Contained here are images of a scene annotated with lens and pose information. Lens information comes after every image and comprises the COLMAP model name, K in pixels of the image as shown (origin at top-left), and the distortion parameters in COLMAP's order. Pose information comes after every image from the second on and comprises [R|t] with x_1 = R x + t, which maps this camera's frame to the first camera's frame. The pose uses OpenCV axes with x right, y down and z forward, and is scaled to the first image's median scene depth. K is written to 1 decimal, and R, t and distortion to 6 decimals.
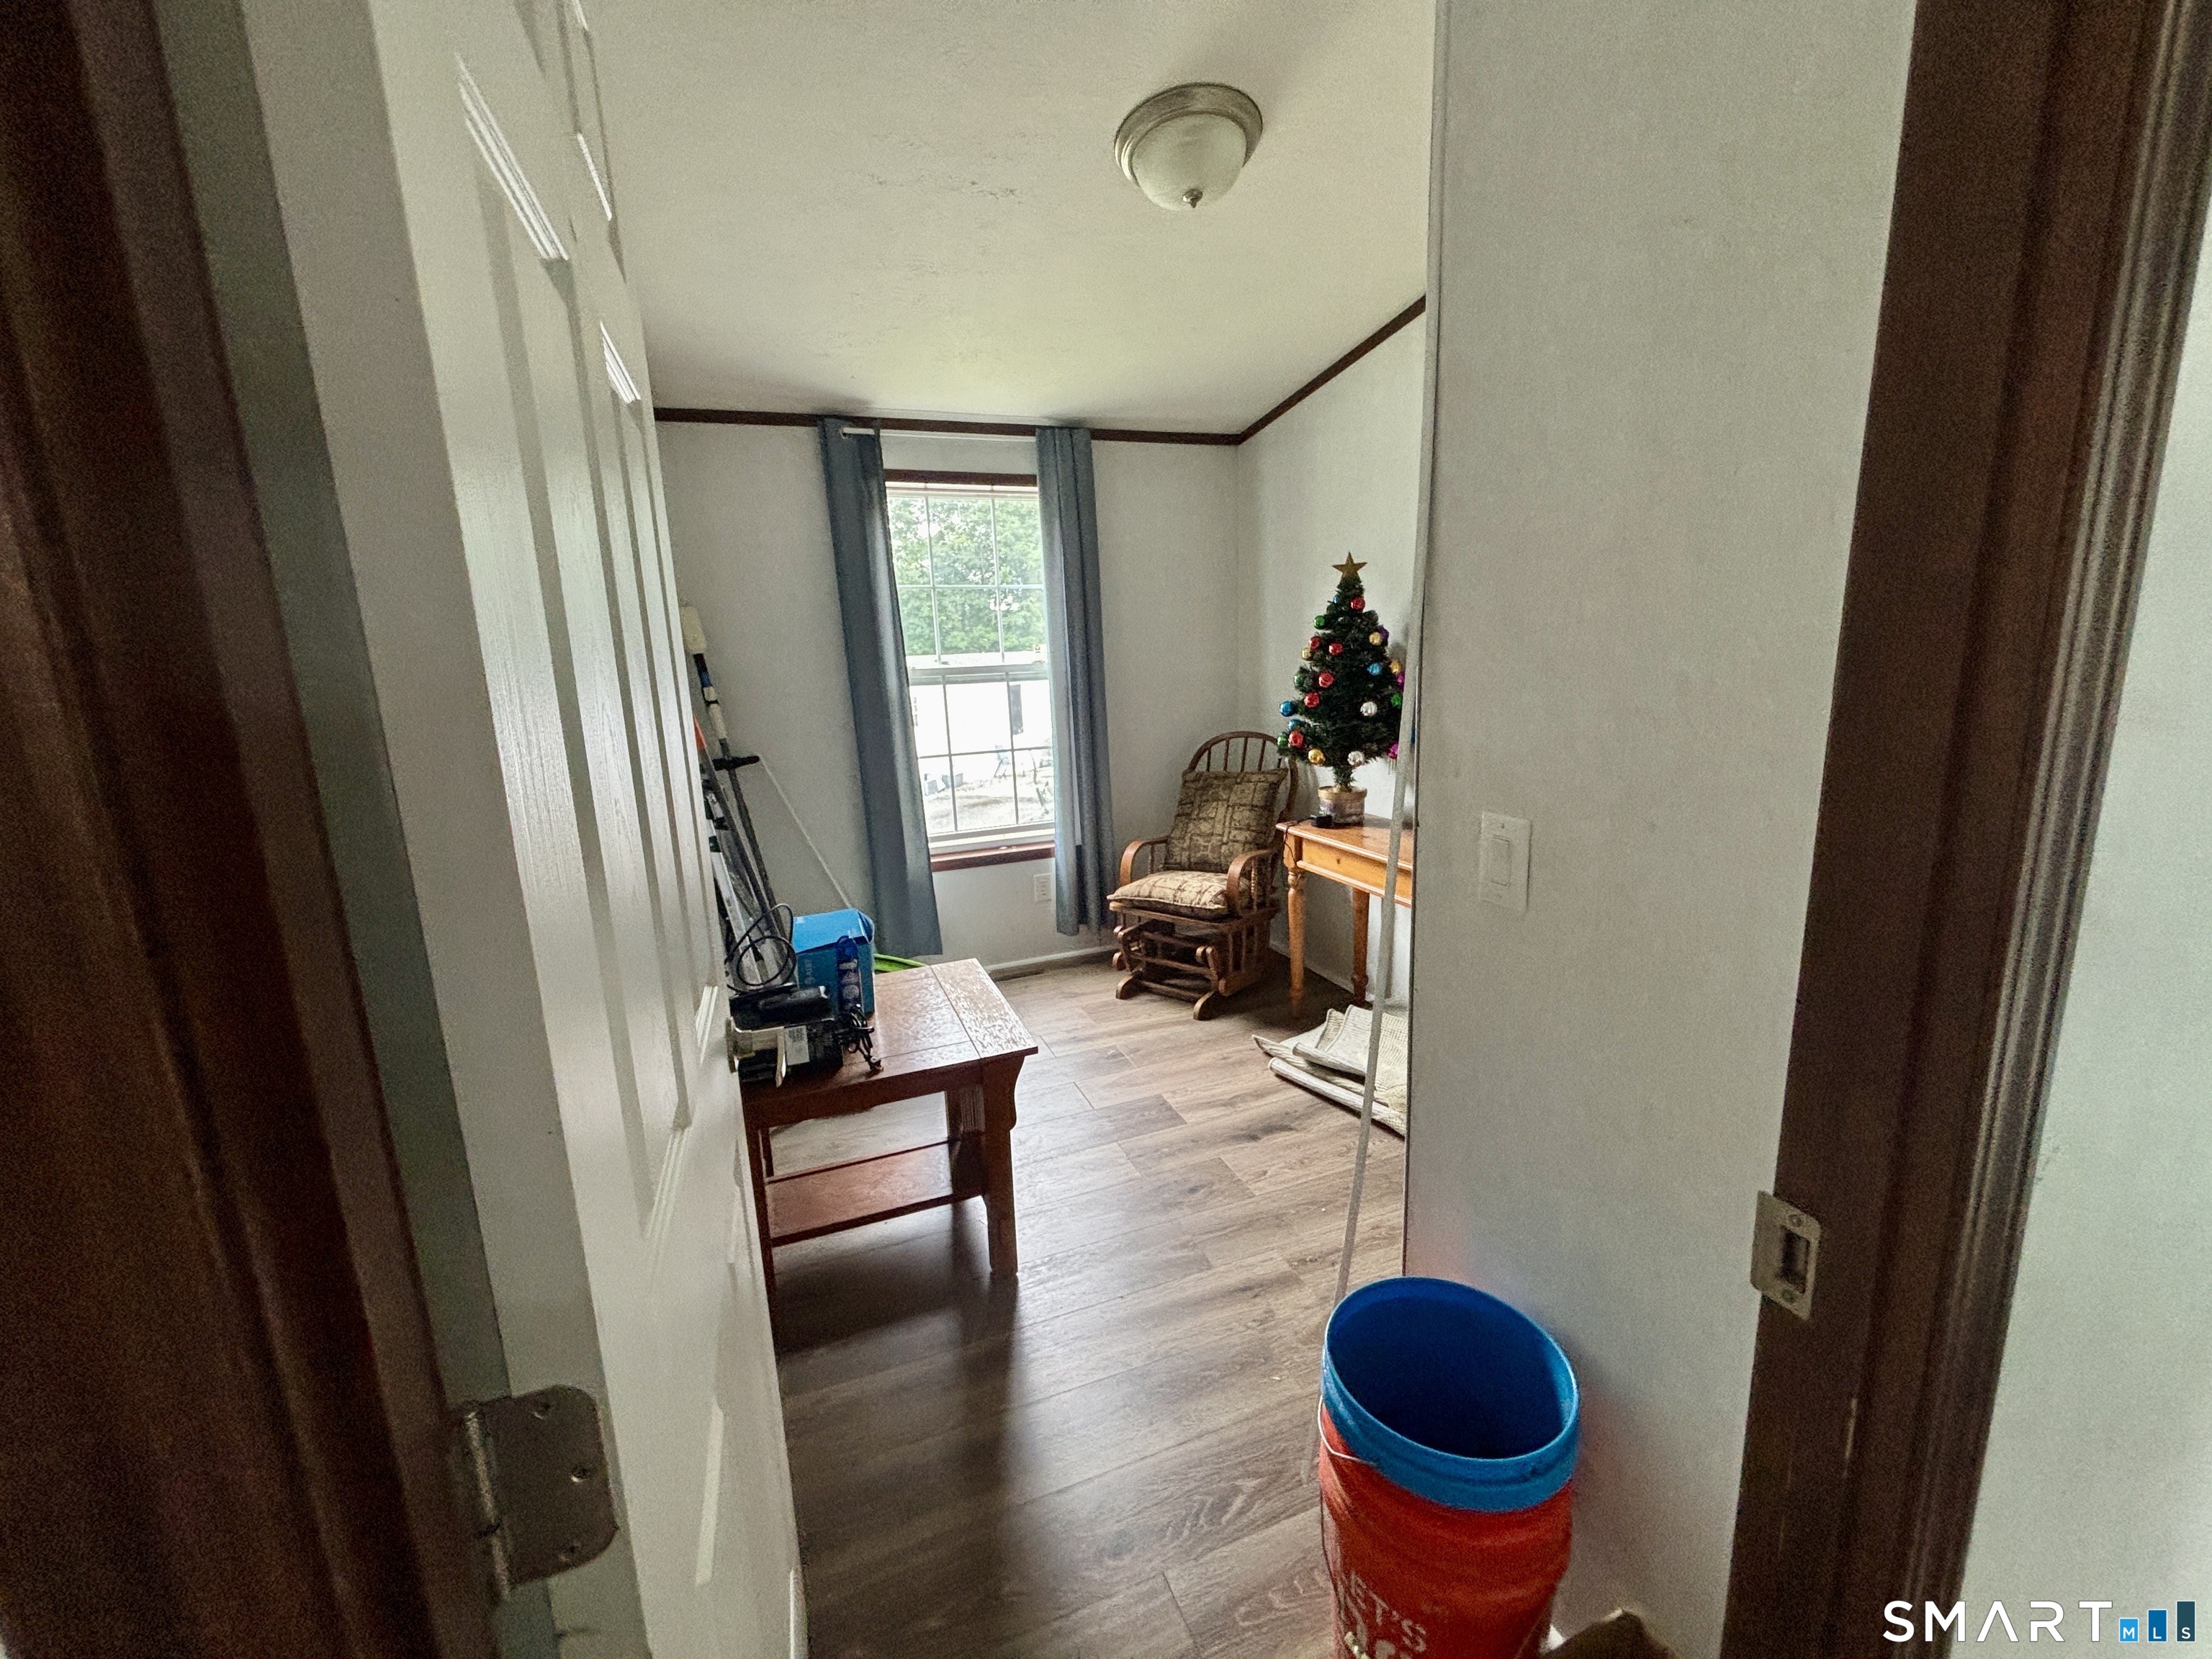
lens RADIAL K [[897.6, 0, 1103.4], [0, 897.6, 823.1], [0, 0, 1]] dist [0.005064, 0.000026]
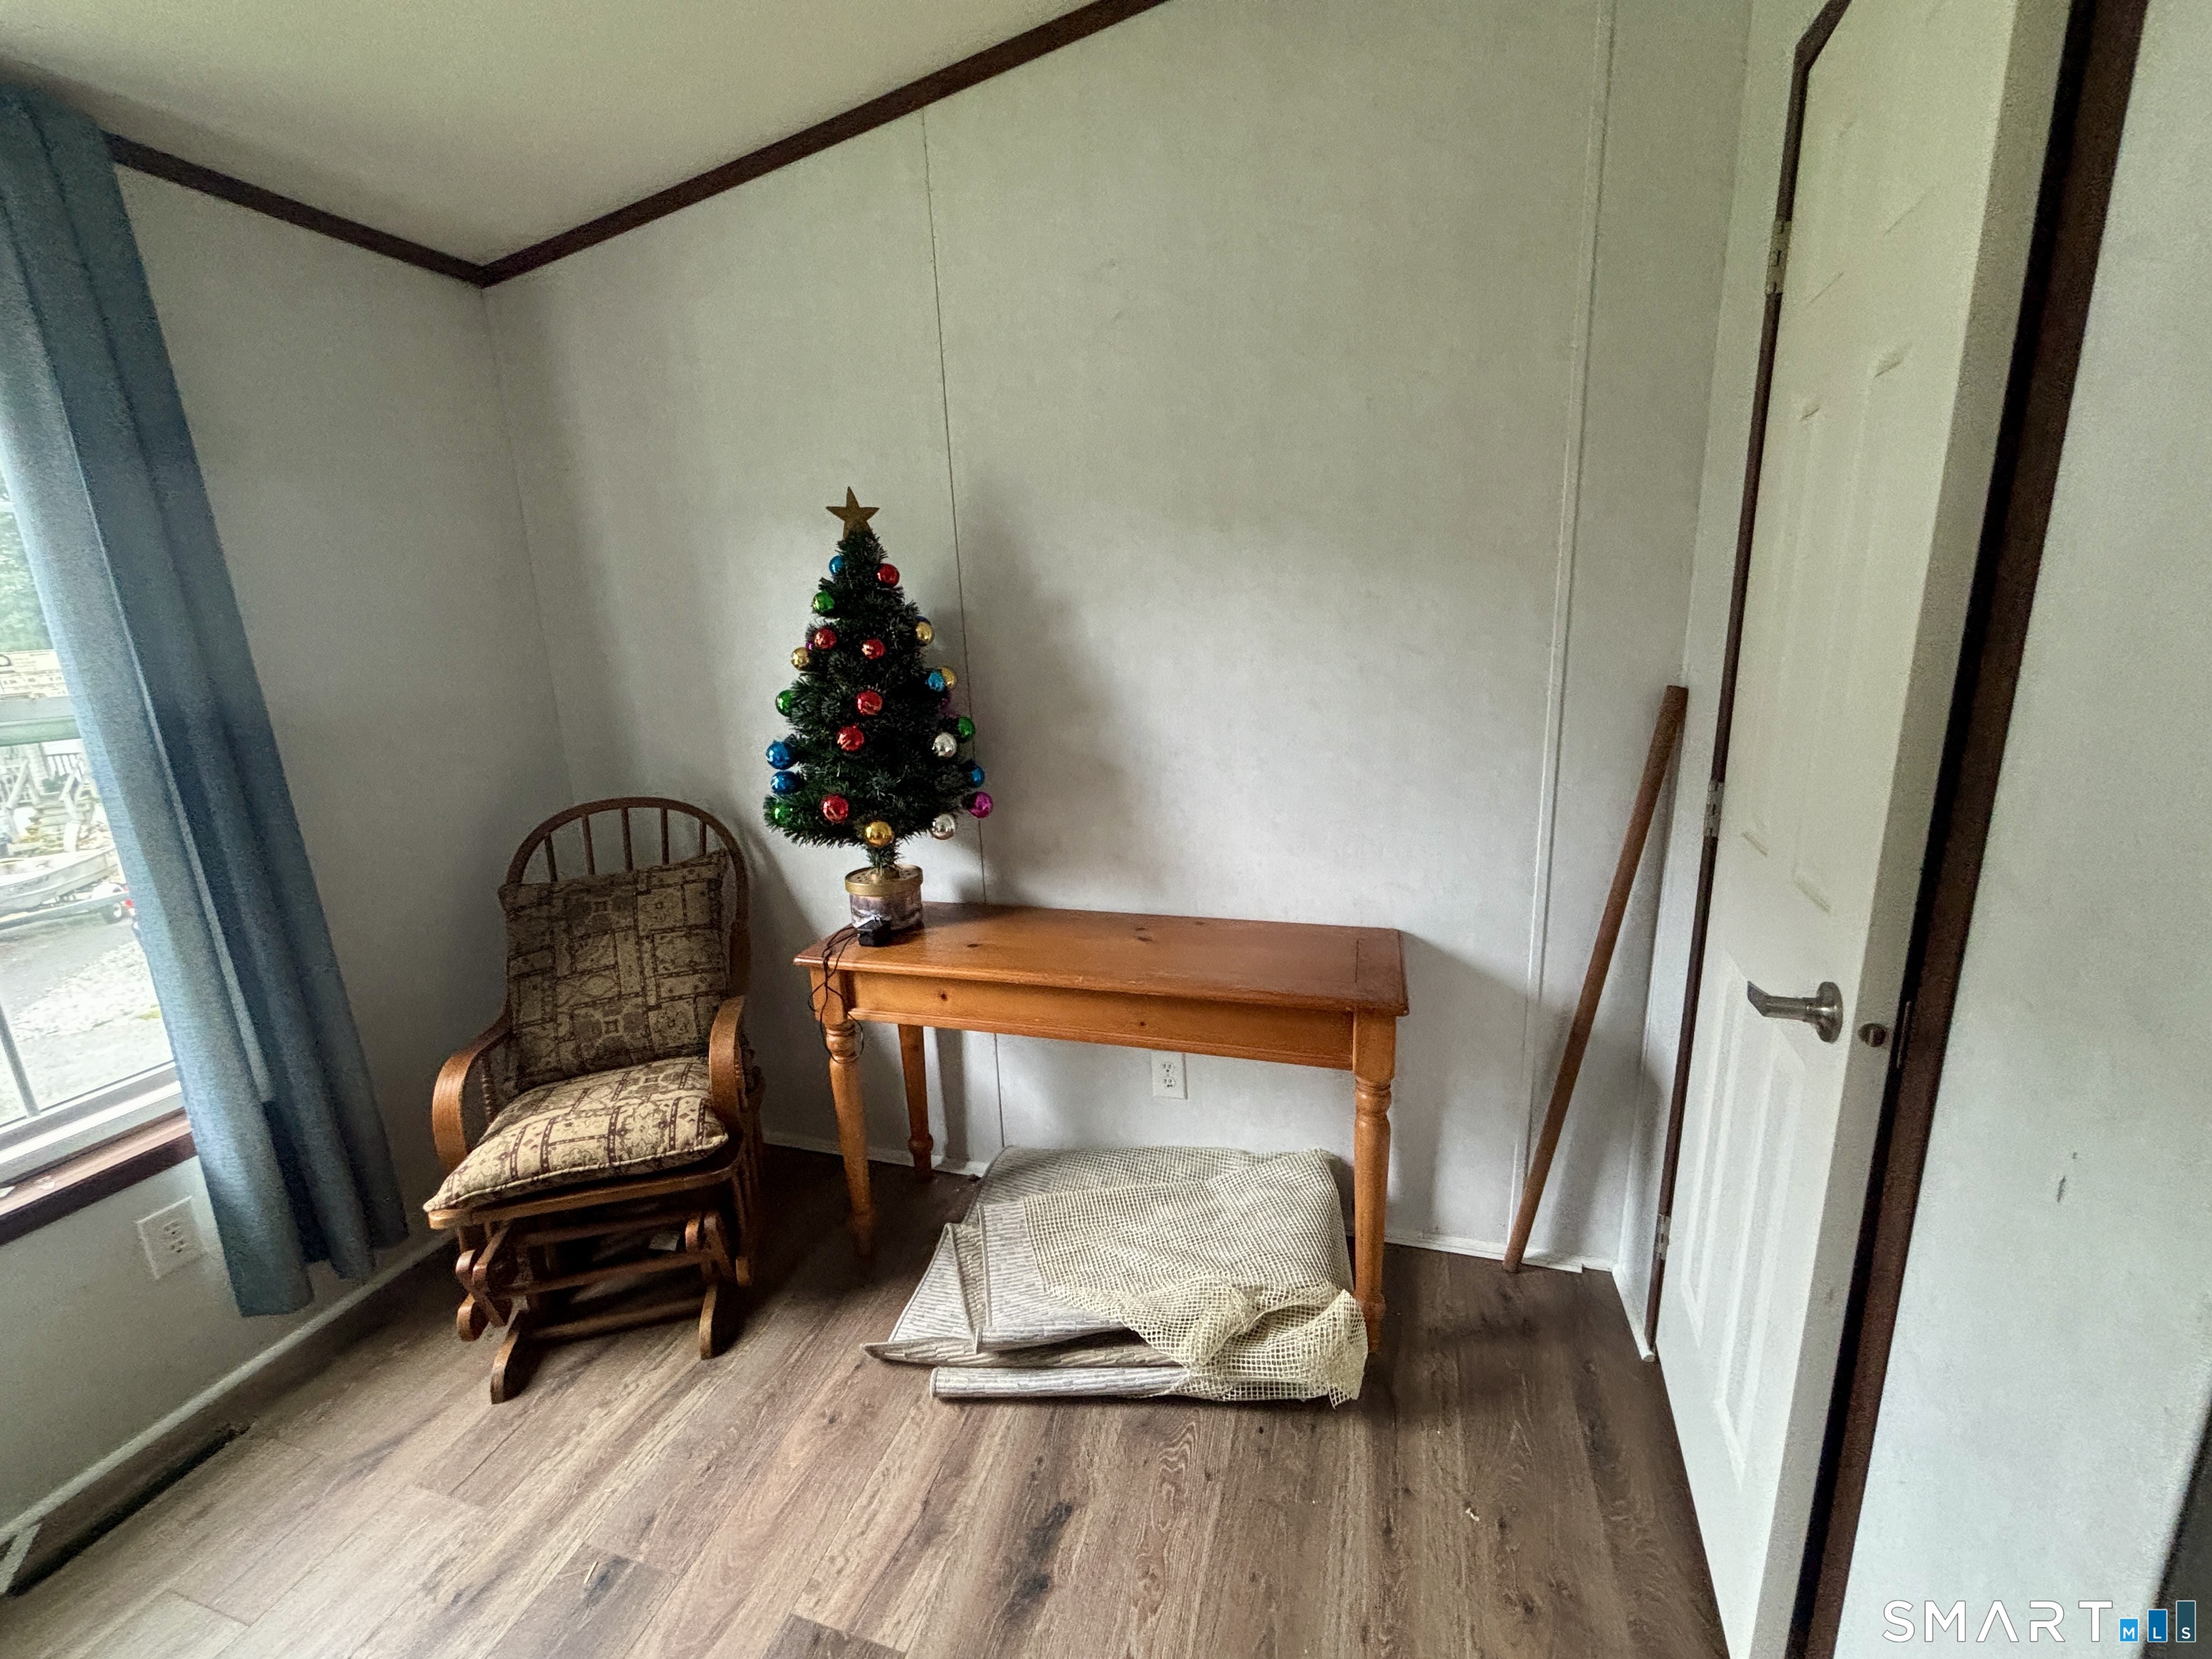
lens RADIAL K [[897.6, 0, 1103.4], [0, 897.6, 823.1], [0, 0, 1]] dist [0.005064, 0.000026]
pose [[0.622519, -0.167474, 0.764475, -0.103465], [0.169748, 0.982474, 0.077004, -0.090593], [-0.763973, 0.081832, 0.640038, 0.460226]]
